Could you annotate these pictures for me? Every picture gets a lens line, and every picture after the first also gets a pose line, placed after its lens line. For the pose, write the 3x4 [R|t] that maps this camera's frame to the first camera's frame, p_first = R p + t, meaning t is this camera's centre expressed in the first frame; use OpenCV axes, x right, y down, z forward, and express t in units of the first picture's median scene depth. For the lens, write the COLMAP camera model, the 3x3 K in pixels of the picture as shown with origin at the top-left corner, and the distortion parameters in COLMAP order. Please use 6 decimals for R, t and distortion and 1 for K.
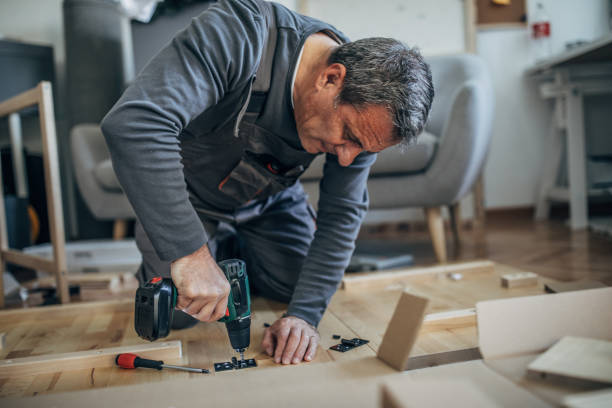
lens RADIAL K [[598.2, 0, 306.0], [0, 598.2, 204.0], [0, 0, 1]] dist [-0.039418, 0.010922]
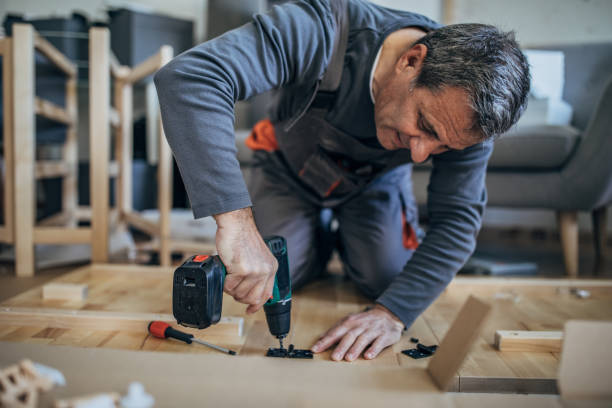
lens RADIAL K [[598.2, 0, 306.0], [0, 598.2, 204.0], [0, 0, 1]] dist [-0.039418, 0.010922]
pose [[0.940130, 0.093808, -0.327651, 0.208639], [-0.084934, 0.995529, 0.041325, -0.013358], [0.330063, -0.011023, 0.943895, 0.090918]]
